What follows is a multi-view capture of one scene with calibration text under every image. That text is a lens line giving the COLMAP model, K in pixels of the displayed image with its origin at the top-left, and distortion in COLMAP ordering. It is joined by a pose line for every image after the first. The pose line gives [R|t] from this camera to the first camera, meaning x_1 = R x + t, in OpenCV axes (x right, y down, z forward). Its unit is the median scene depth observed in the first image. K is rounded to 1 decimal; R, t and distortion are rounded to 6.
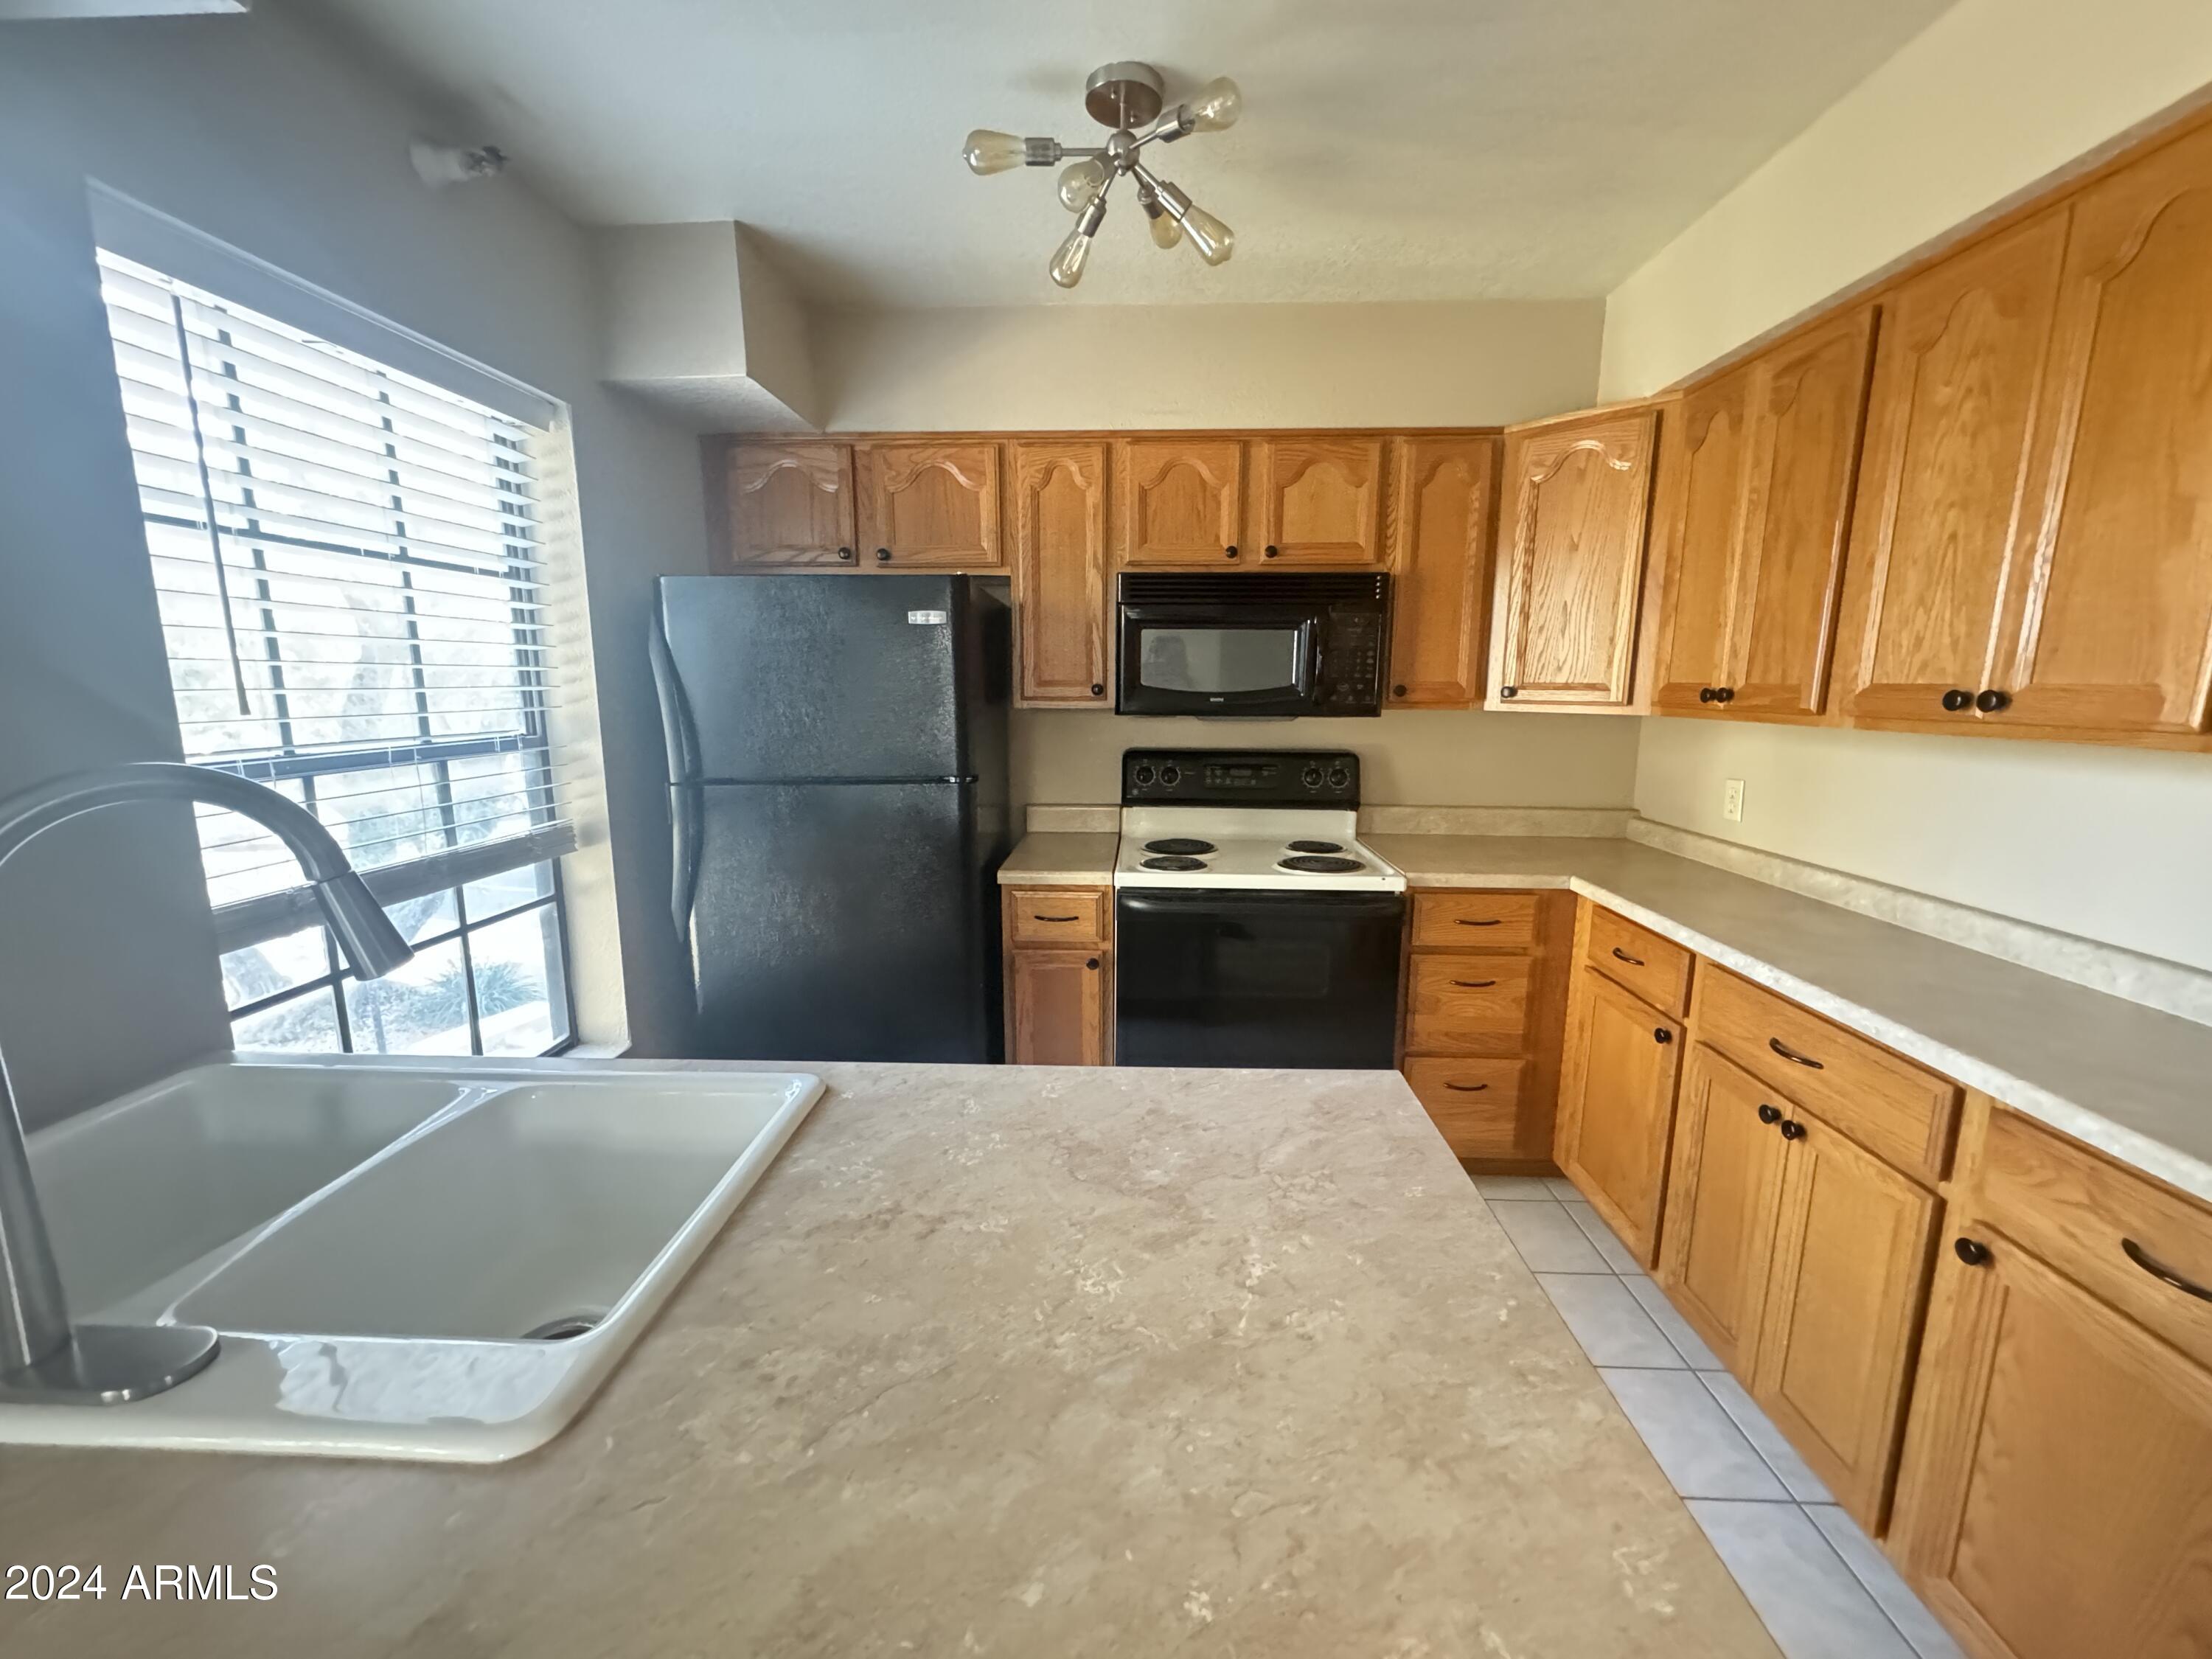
lens RADIAL K [[880.8, 0, 1103.8], [0, 880.8, 832.6], [0, 0, 1]] dist [-0.001378, 0.000234]
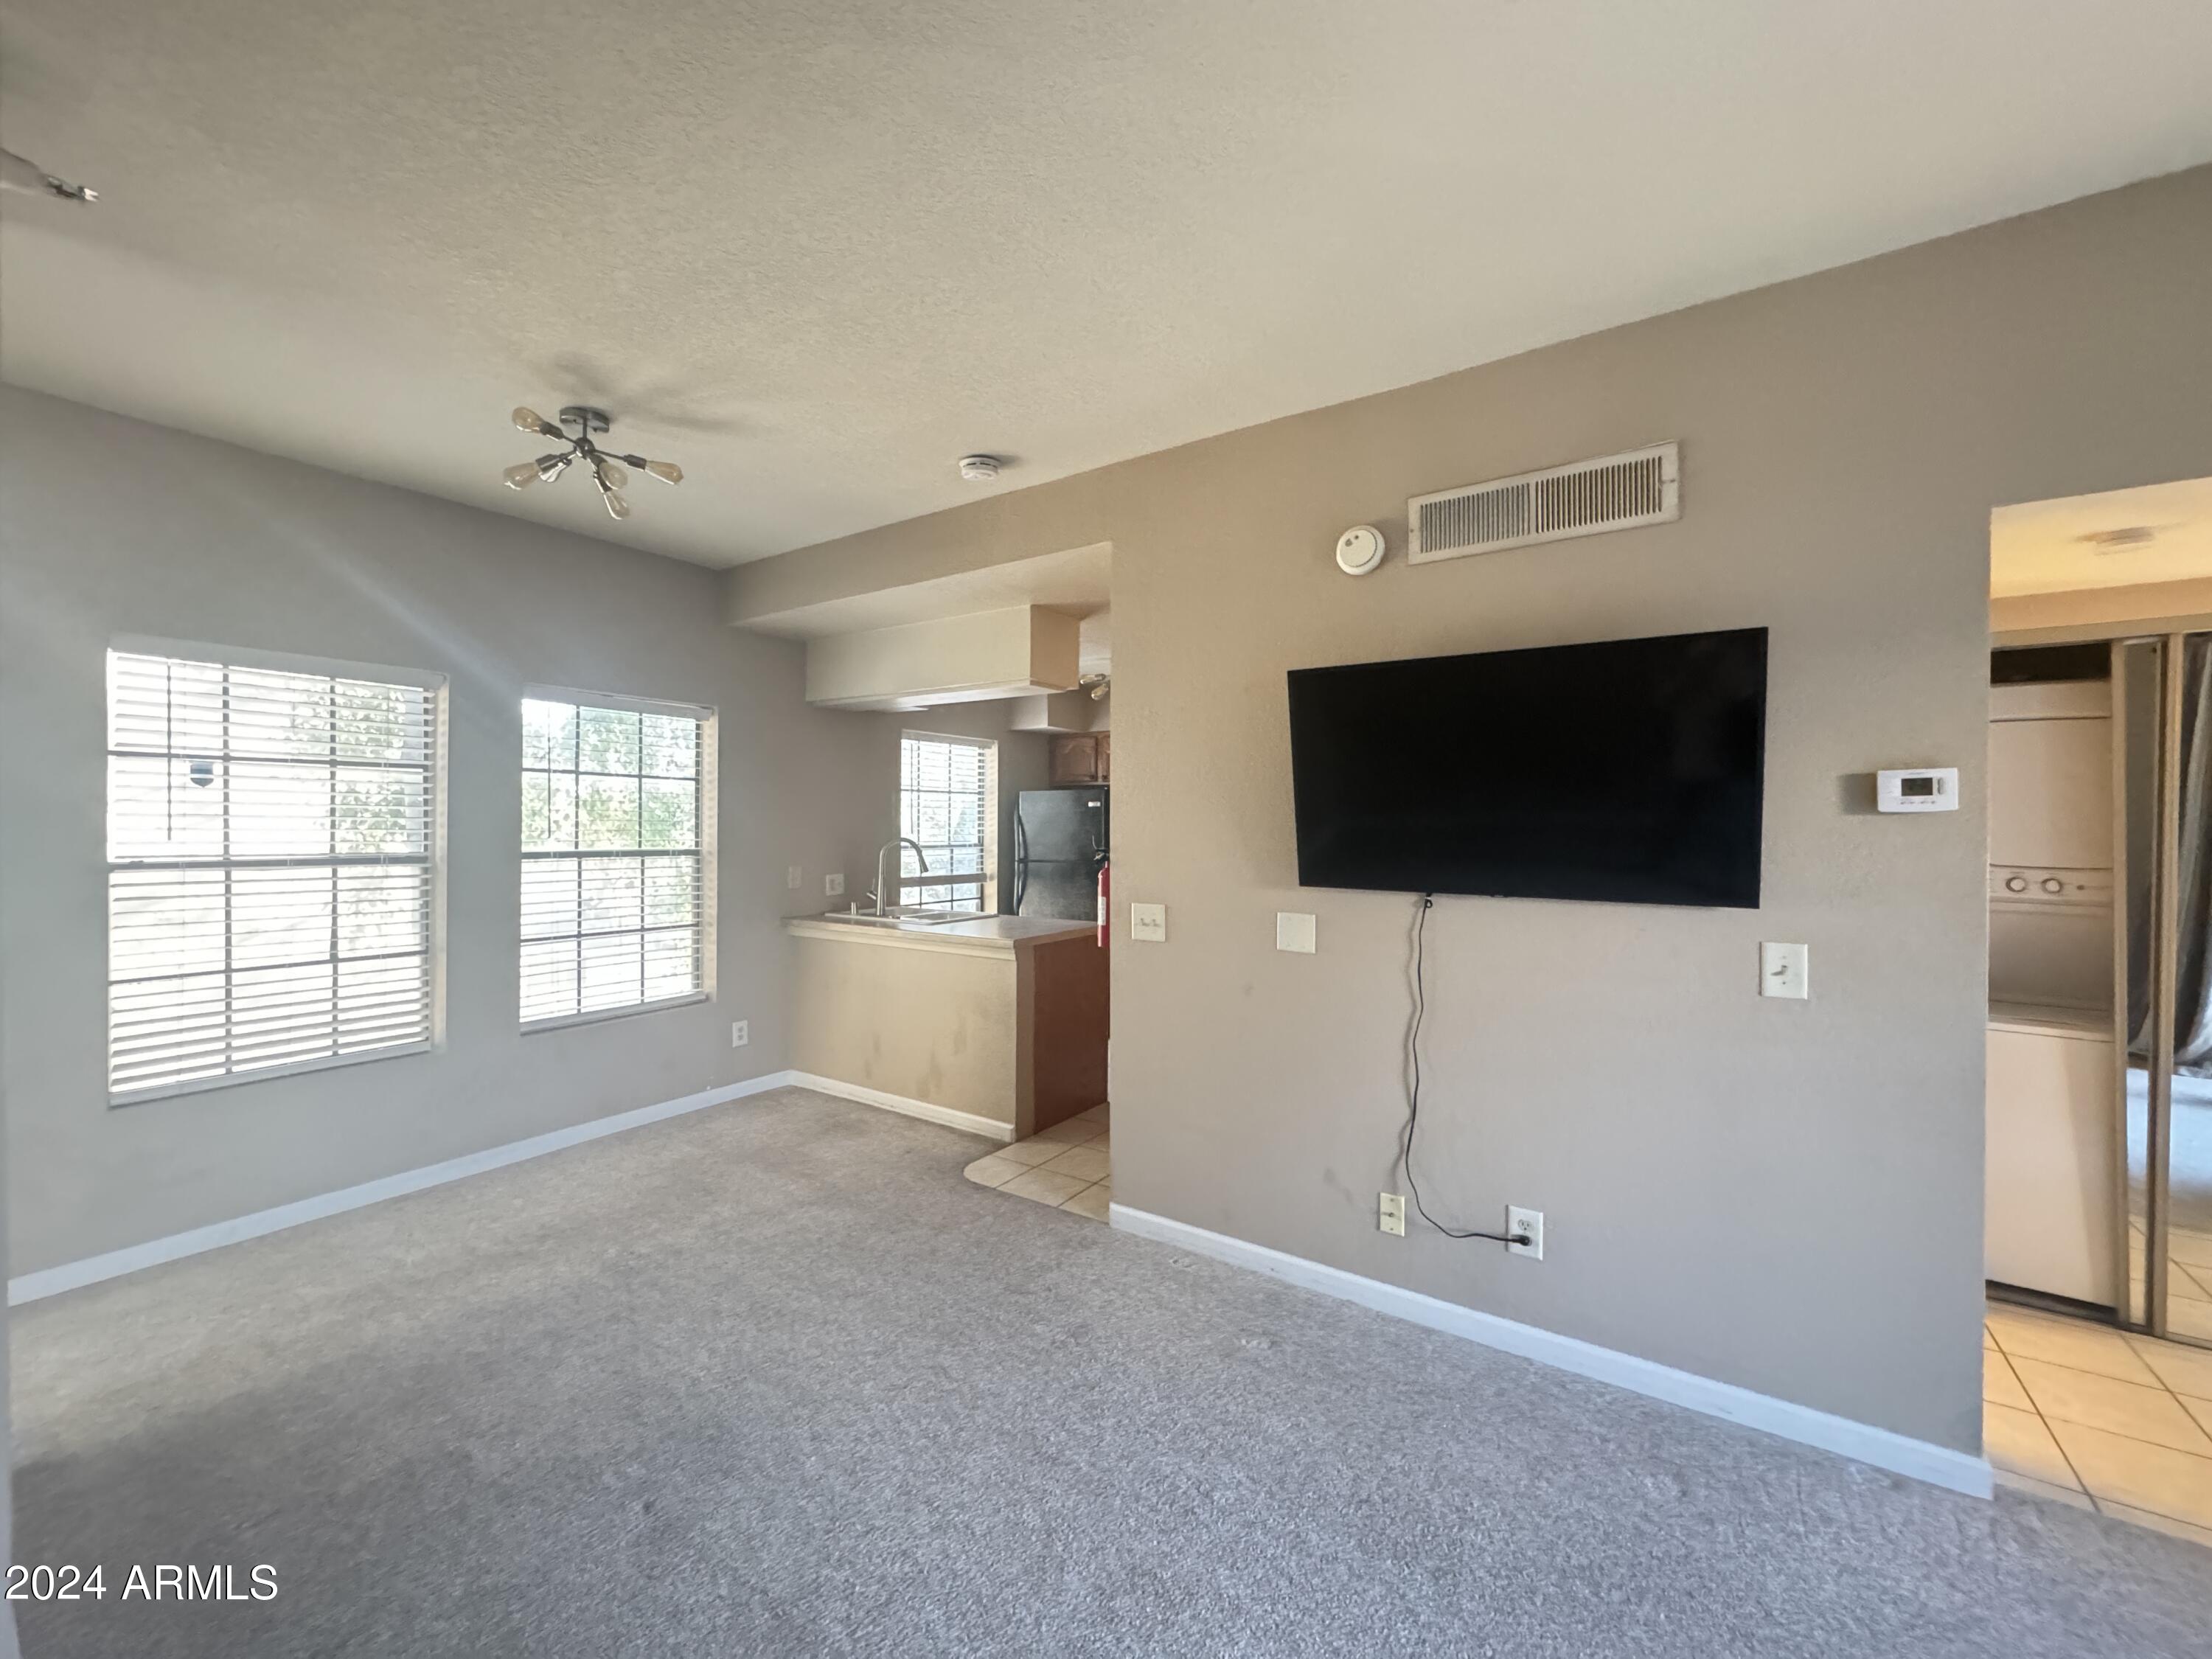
lens RADIAL K [[880.8, 0, 1111.8], [0, 880.8, 829.0], [0, 0, 1]] dist [-0.001378, 0.000234]
pose [[0.857805, 0.001810, -0.513972, 1.535433], [-0.088562, 0.985557, -0.144337, 0.280997], [0.506288, 0.169332, 0.845576, -1.591973]]
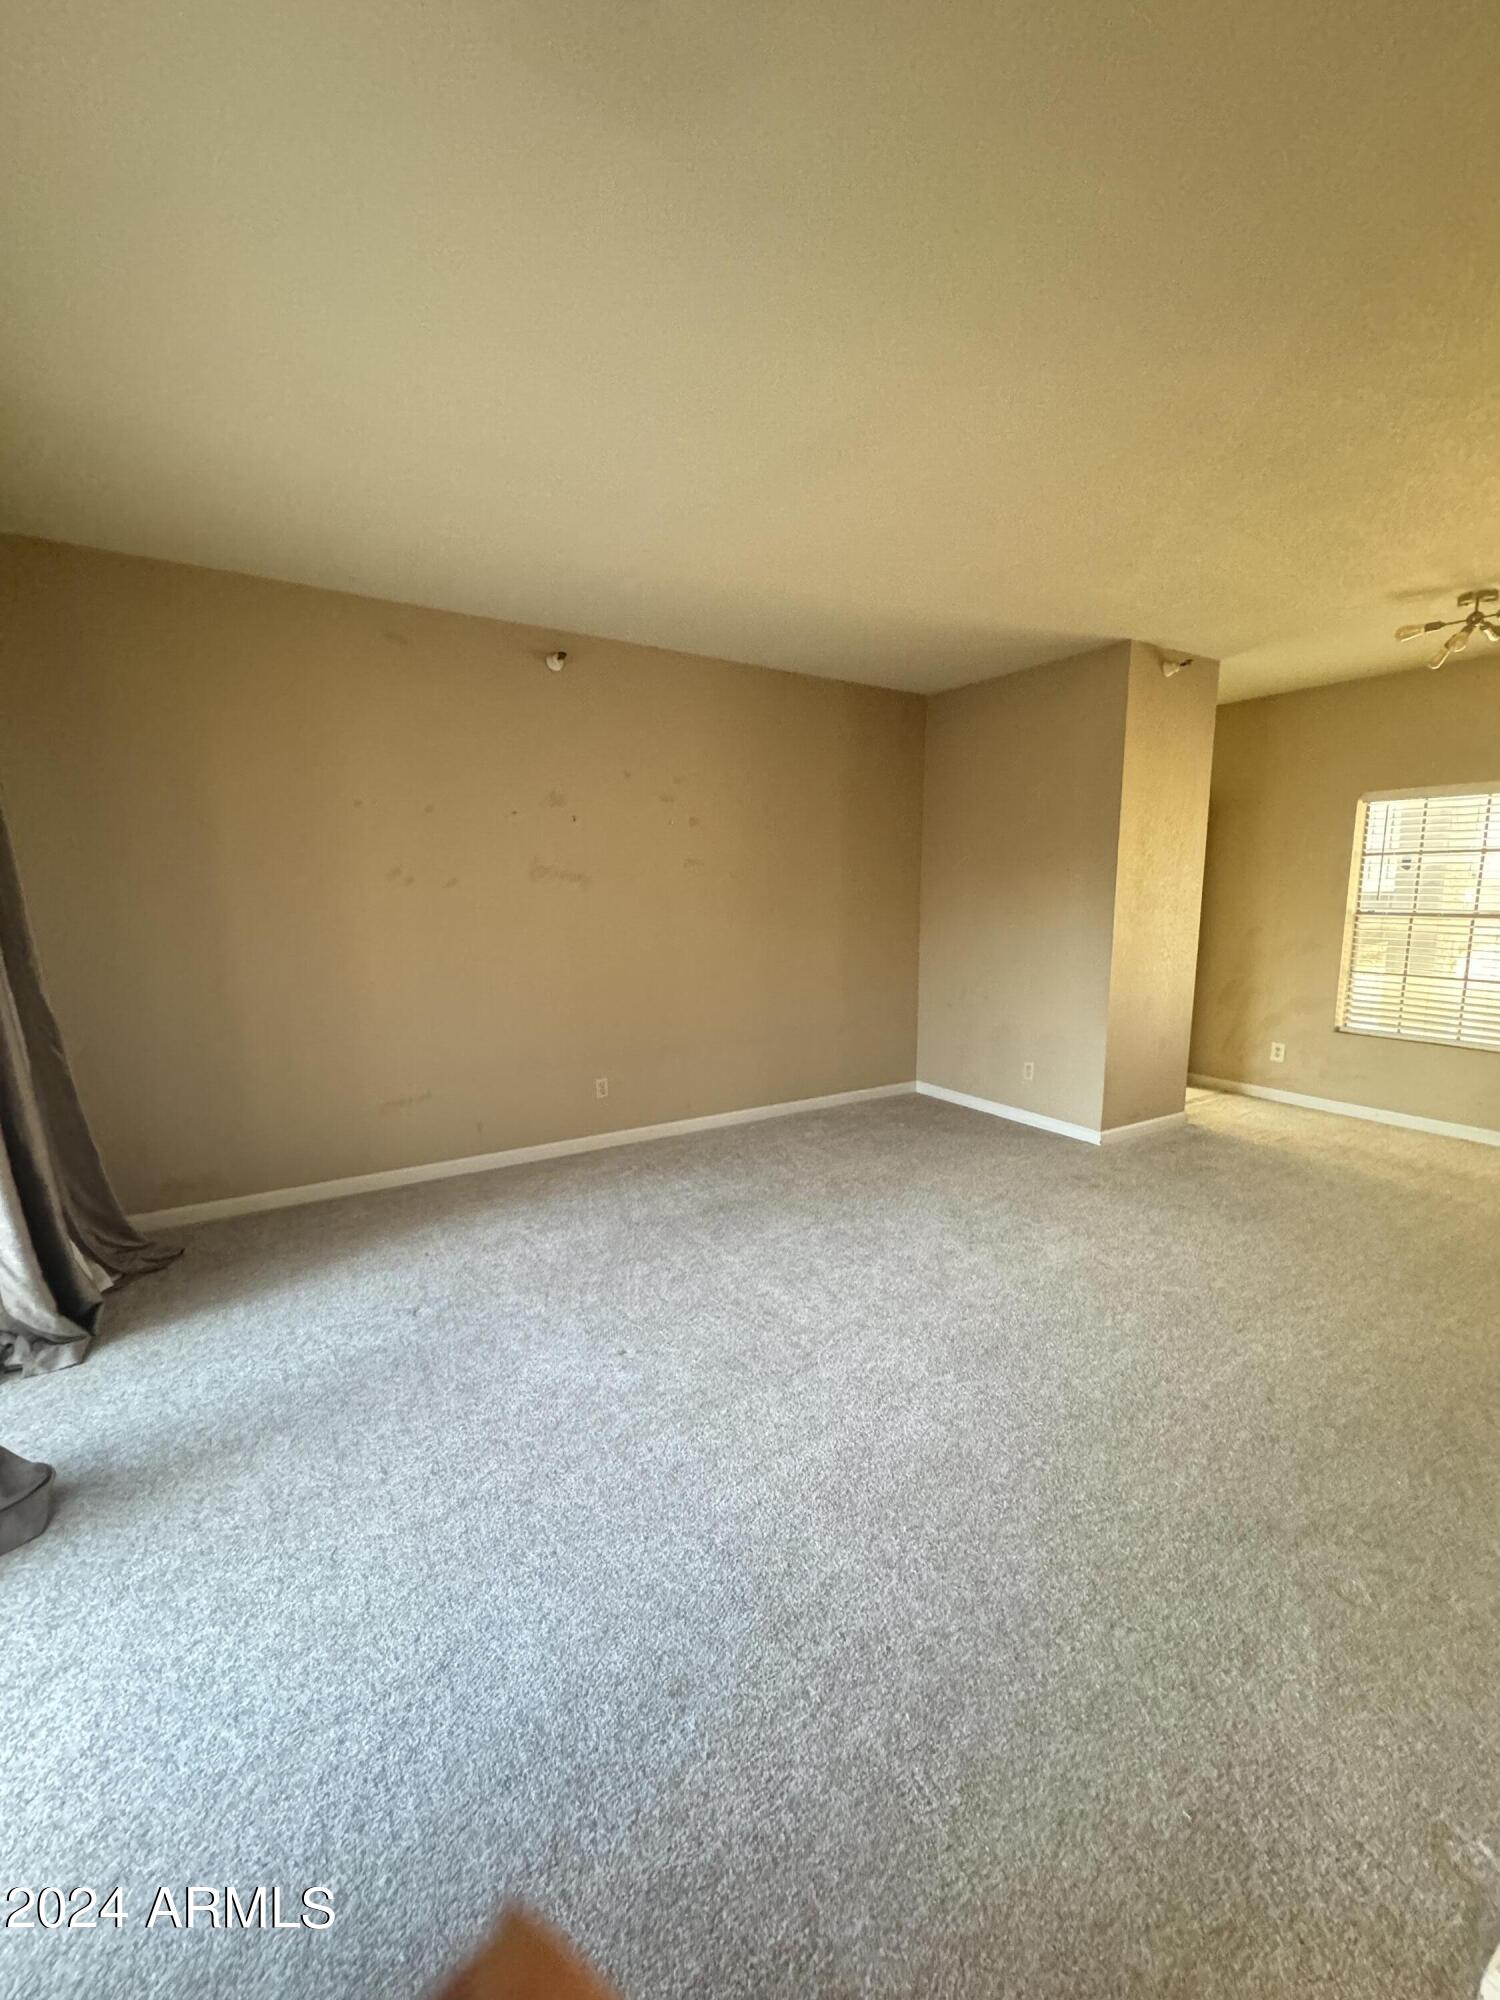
lens RADIAL K [[796.4, 0, 747.1], [0, 796.4, 1003.4], [0, 0, 1]] dist [-0.001378, 0.000234]
pose [[-0.822893, 0.075870, -0.563109, 2.594741], [-0.100568, 0.955951, 0.275762, 0.023854], [0.559226, 0.283553, -0.779015, -0.071037]]
